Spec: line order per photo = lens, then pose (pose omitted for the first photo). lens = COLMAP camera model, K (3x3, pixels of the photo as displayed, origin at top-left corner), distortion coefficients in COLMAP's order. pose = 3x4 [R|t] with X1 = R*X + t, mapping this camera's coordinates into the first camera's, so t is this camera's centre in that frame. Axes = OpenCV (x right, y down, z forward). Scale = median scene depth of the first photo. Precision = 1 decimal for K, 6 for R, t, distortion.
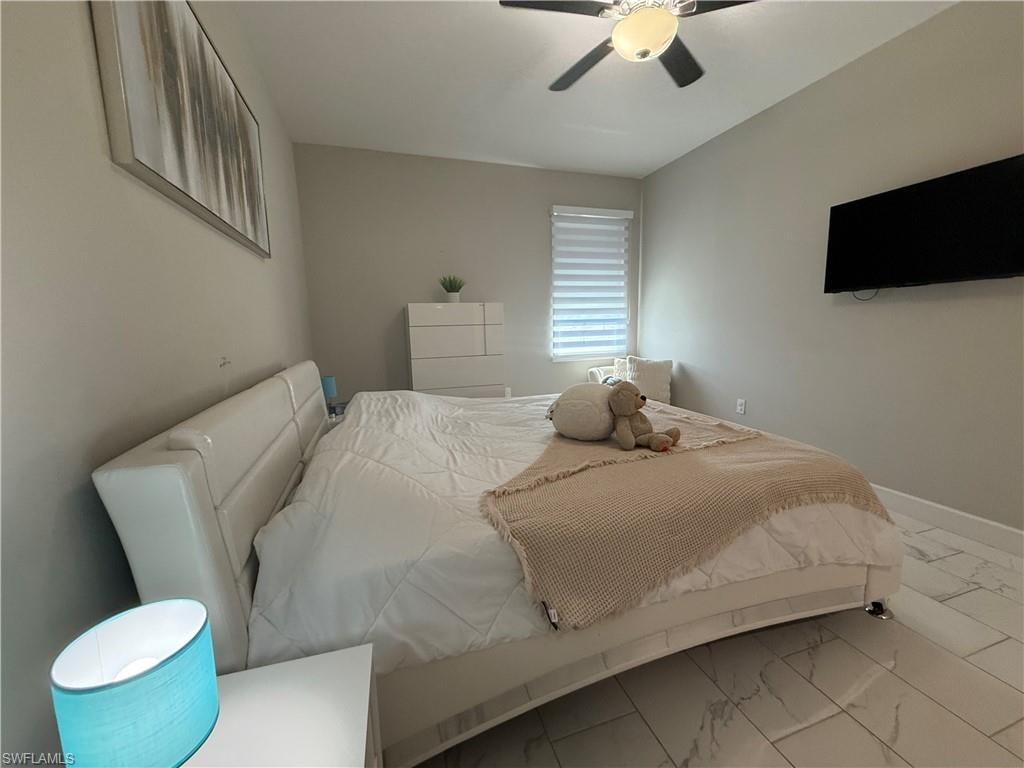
lens RADIAL K [[409.0, 0, 509.6], [0, 409.0, 380.8], [0, 0, 1]] dist [0.001163, -0.000153]
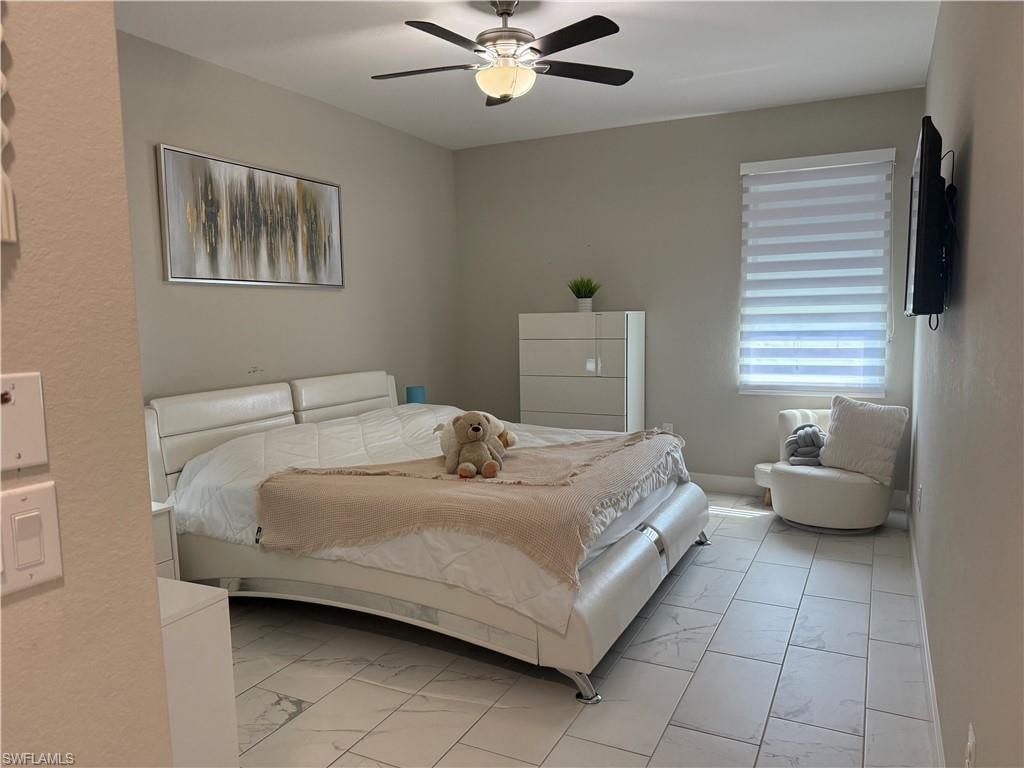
lens RADIAL K [[710.8, 0, 516.4], [0, 710.8, 392.9], [0, 0, 1]] dist [0.135128, -0.261997]
pose [[0.710217, 0.084622, -0.698879, 0.784441], [-0.094634, 0.995215, 0.024334, -0.048990], [0.697593, 0.048855, 0.714826, -0.110479]]
